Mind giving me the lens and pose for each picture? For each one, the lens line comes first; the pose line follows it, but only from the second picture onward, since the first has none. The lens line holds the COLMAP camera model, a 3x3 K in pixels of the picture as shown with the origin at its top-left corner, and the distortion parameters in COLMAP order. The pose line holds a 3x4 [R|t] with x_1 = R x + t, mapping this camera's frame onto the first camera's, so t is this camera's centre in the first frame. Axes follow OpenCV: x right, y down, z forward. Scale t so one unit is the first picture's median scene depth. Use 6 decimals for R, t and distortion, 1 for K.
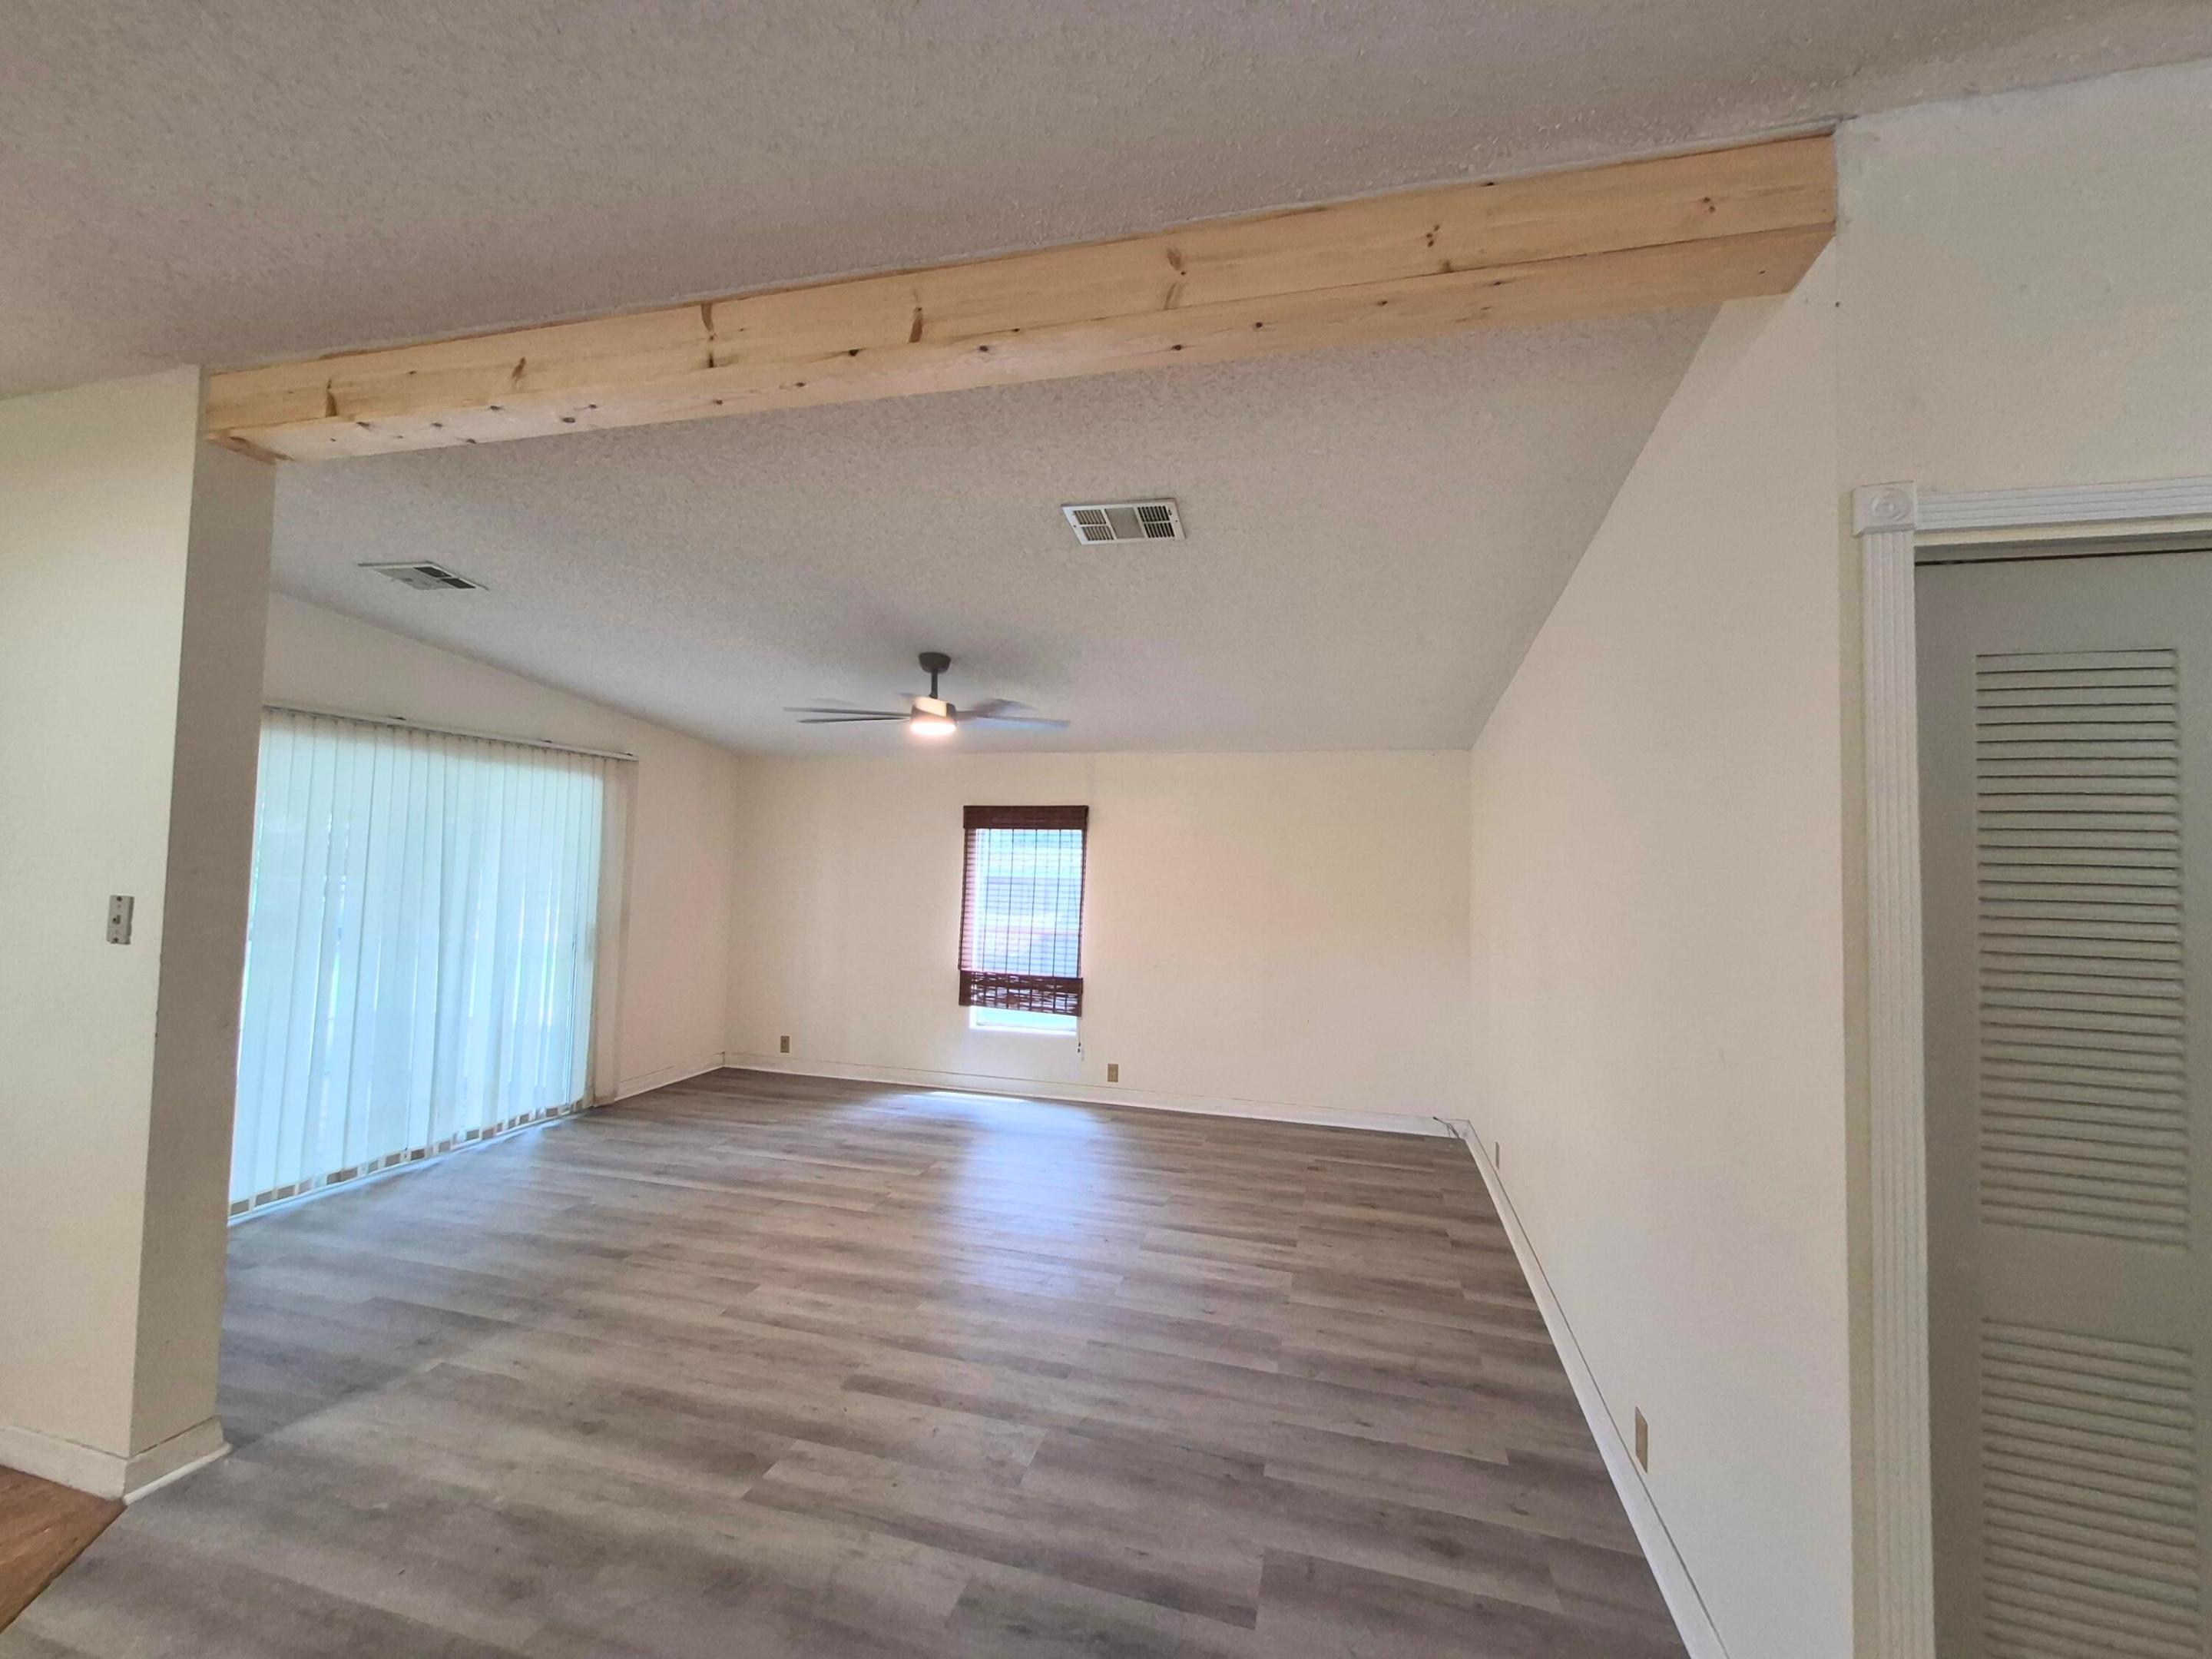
lens RADIAL K [[870.0, 0, 1126.1], [0, 870.0, 825.6], [0, 0, 1]] dist [0.007643, -0.000830]
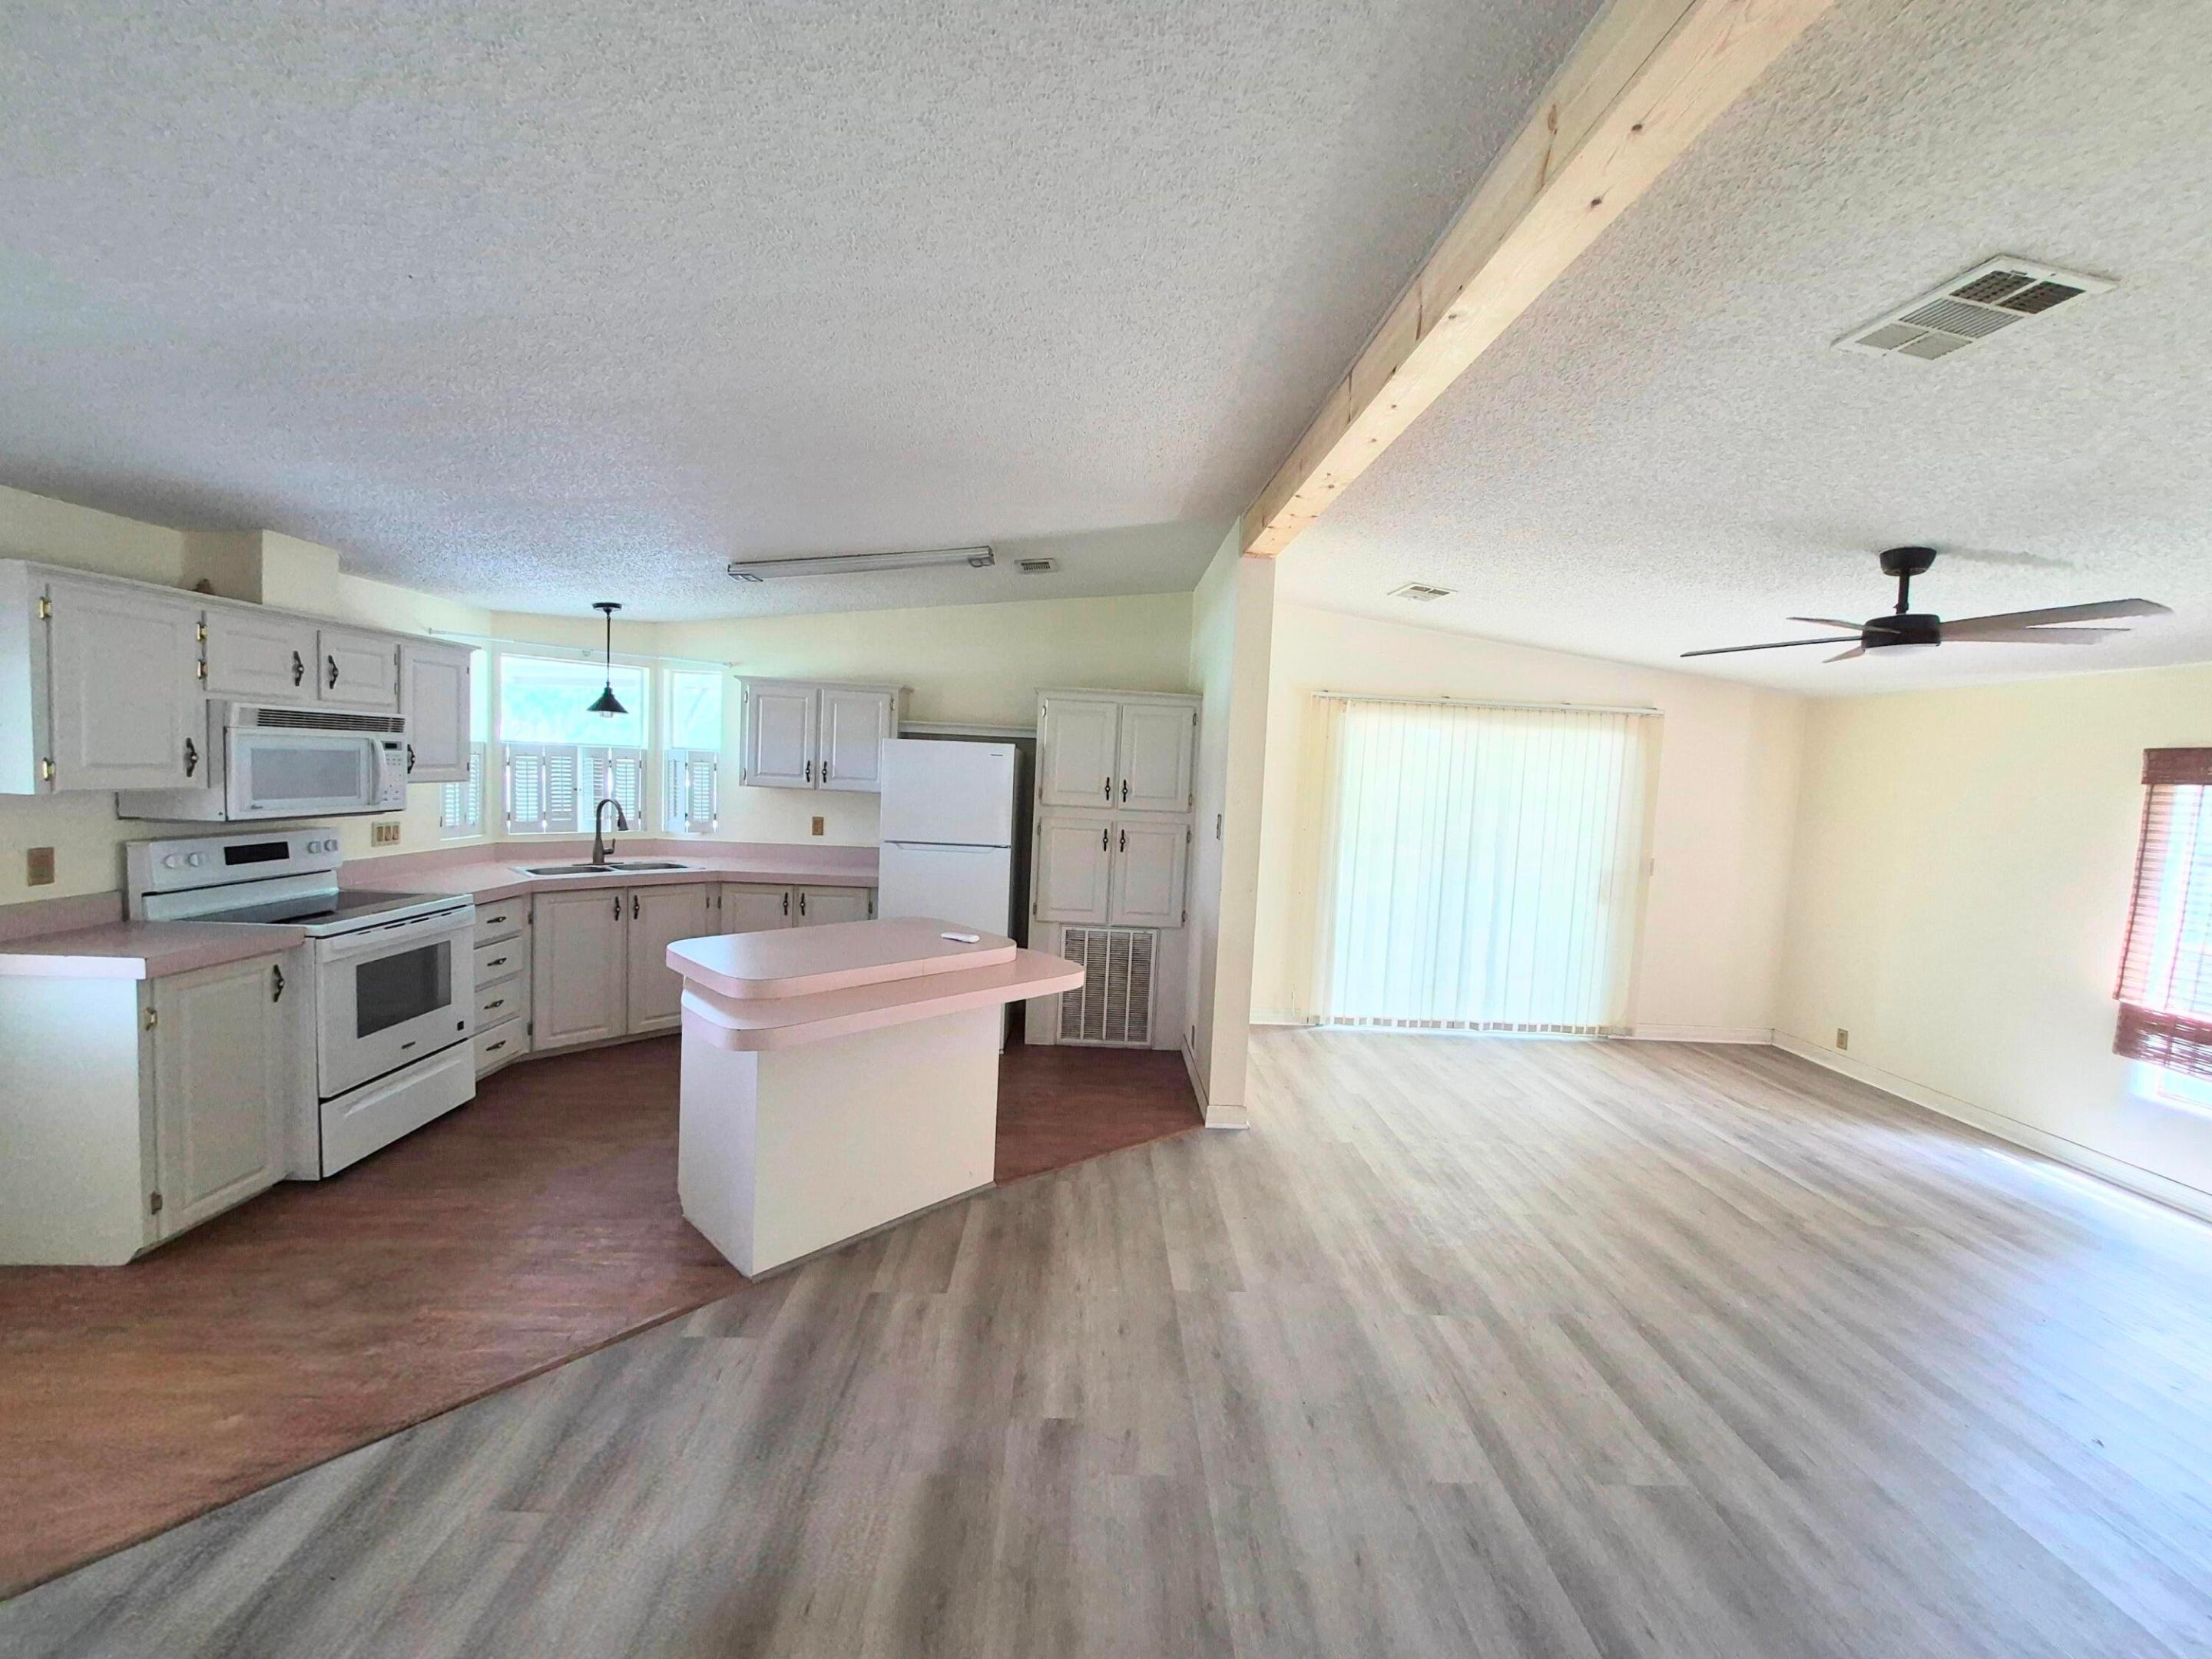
lens RADIAL K [[870.0, 0, 1113.0], [0, 870.0, 824.6], [0, 0, 1]] dist [0.007643, -0.000830]
pose [[0.292803, 0.052994, -0.954703, 0.357364], [-0.003509, 0.998516, 0.054350, 0.000856], [0.956166, -0.012564, 0.292554, 0.145438]]
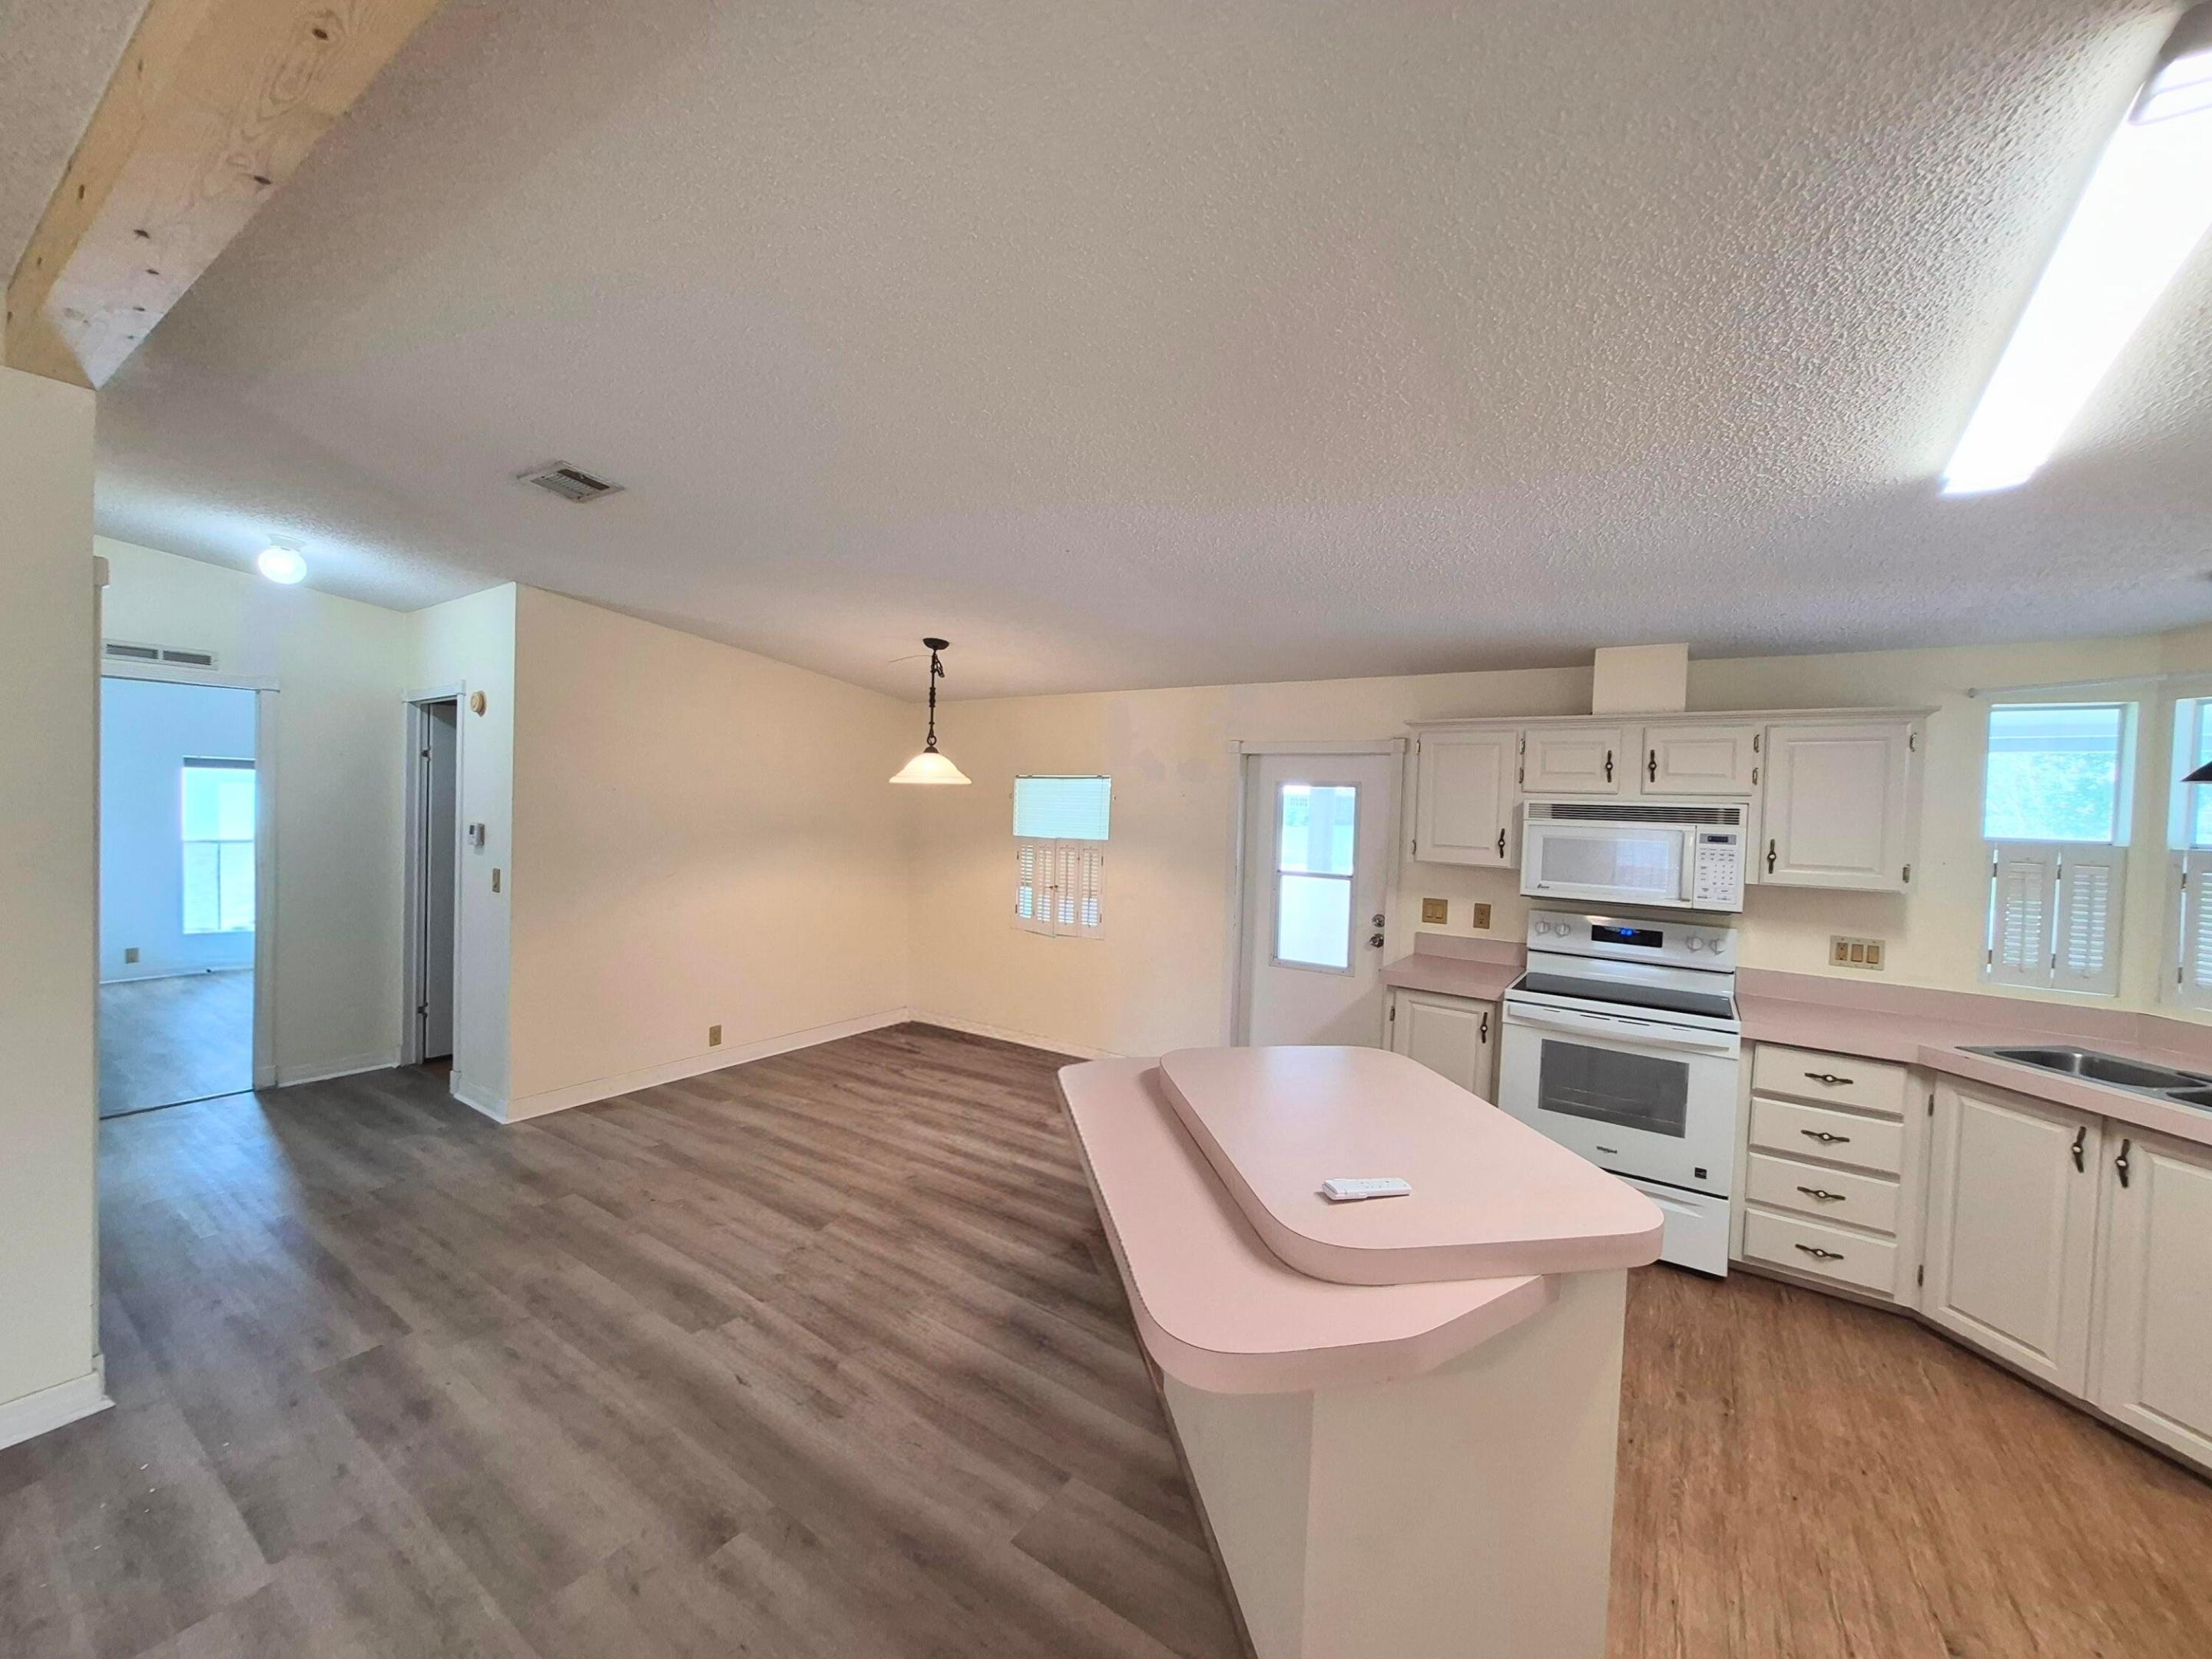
lens RADIAL K [[870.0, 0, 1128.2], [0, 870.0, 826.3], [0, 0, 1]] dist [0.007643, -0.000830]
pose [[-0.946652, -0.065797, 0.315469, -0.585377], [-0.069779, 0.997562, -0.001330, -0.001528], [-0.314612, -0.023272, -0.948935, 0.720940]]
